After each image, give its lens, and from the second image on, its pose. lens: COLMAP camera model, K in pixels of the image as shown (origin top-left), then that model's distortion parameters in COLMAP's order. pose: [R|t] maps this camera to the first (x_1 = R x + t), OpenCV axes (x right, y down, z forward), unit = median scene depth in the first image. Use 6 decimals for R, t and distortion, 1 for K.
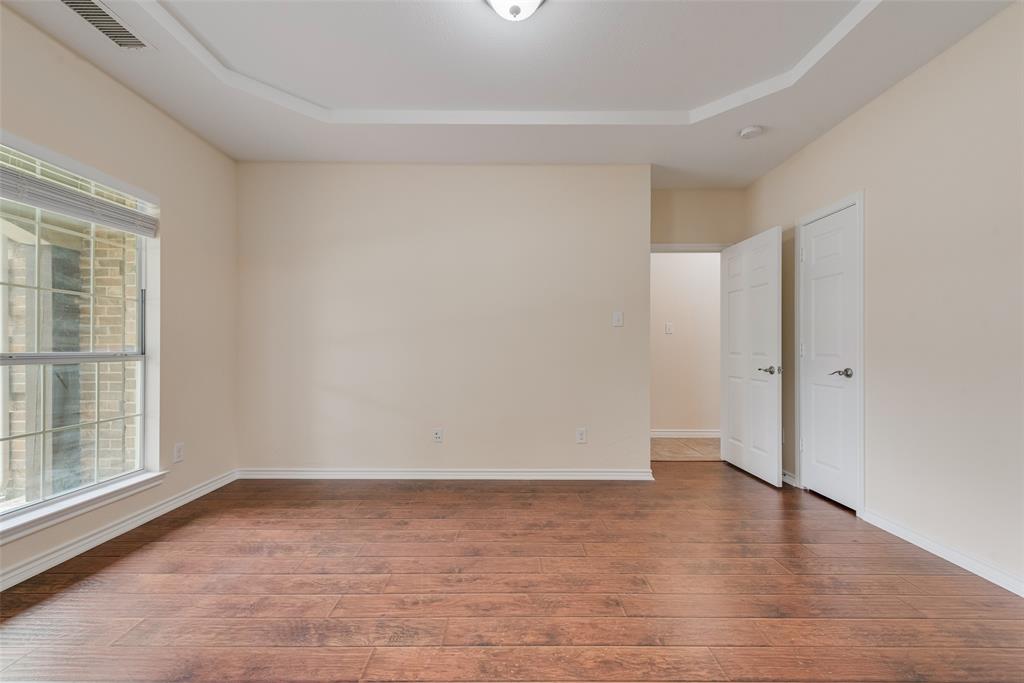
lens RADIAL K [[402.8, 0, 514.1], [0, 402.8, 346.3], [0, 0, 1]] dist [0.012373, -0.002640]
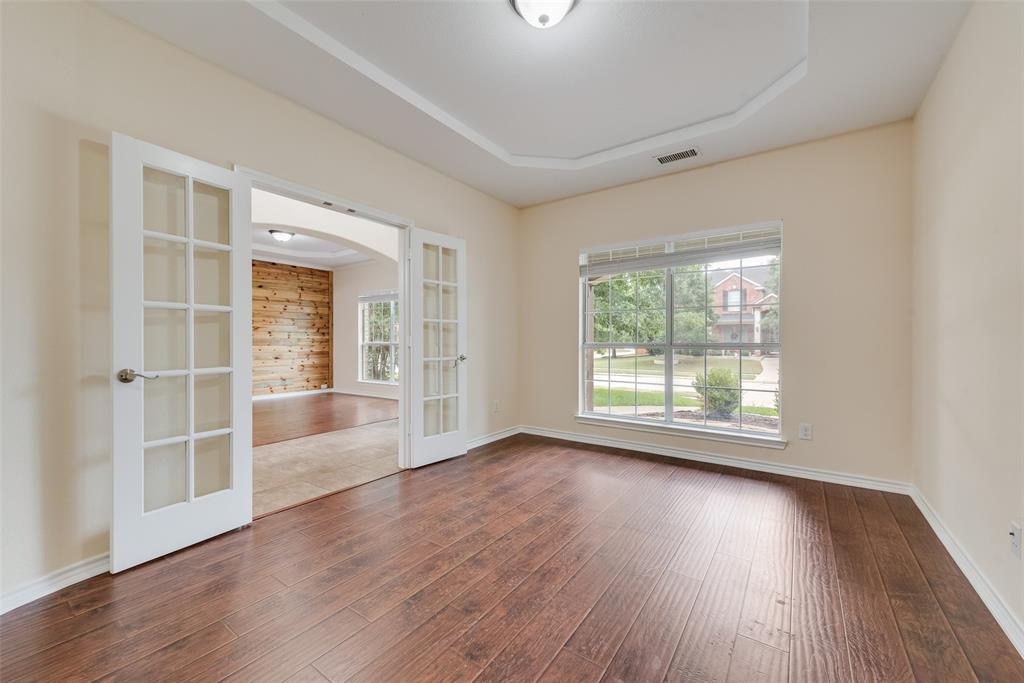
lens RADIAL K [[402.8, 0, 510.4], [0, 402.8, 340.1], [0, 0, 1]] dist [0.012373, -0.002640]
pose [[-0.568789, -0.004002, -0.822474, 1.038733], [0.002836, 0.999973, -0.006827, 0.018753], [0.822479, -0.006216, -0.568762, 1.732108]]
